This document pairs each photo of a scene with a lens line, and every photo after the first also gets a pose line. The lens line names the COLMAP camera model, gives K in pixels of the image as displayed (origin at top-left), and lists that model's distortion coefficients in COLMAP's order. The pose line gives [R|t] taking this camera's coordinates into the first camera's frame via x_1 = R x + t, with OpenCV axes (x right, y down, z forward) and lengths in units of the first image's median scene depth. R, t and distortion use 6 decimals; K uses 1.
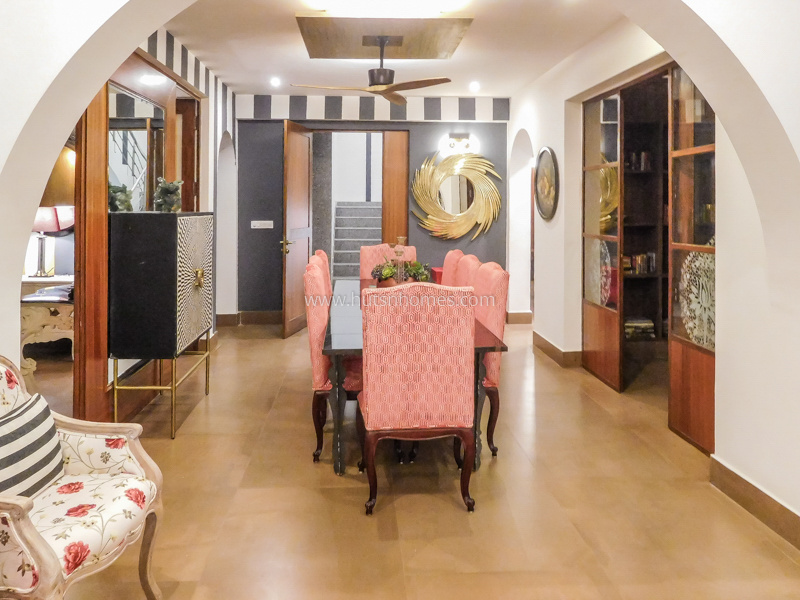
lens RADIAL K [[614.5, 0, 399.3], [0, 614.5, 220.4], [0, 0, 1]] dist [-0.006351, 0.004831]
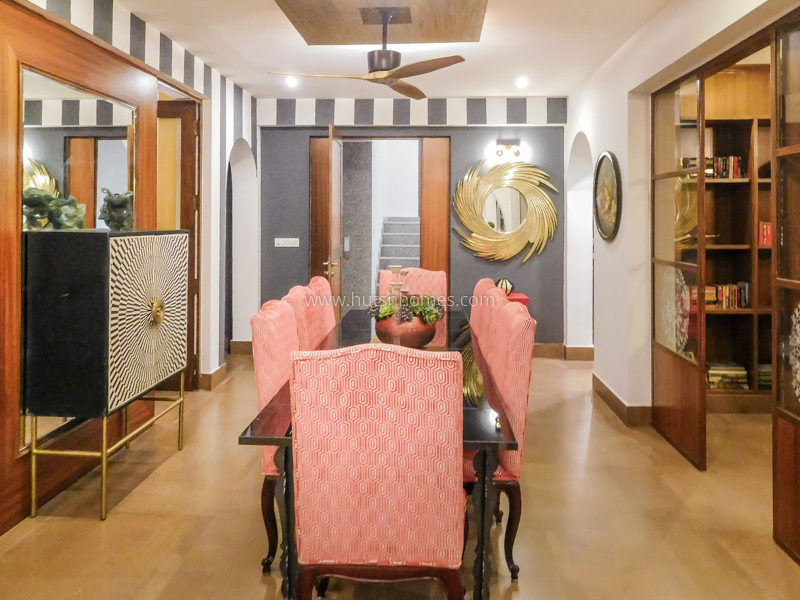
lens RADIAL K [[614.5, 0, 399.3], [0, 614.5, 220.4], [0, 0, 1]] dist [-0.006351, 0.004831]
pose [[0.993318, 0.003647, -0.115350, 0.056874], [-0.006406, 0.999702, -0.023551, -0.006453], [0.115230, 0.024133, 0.993046, 0.150646]]
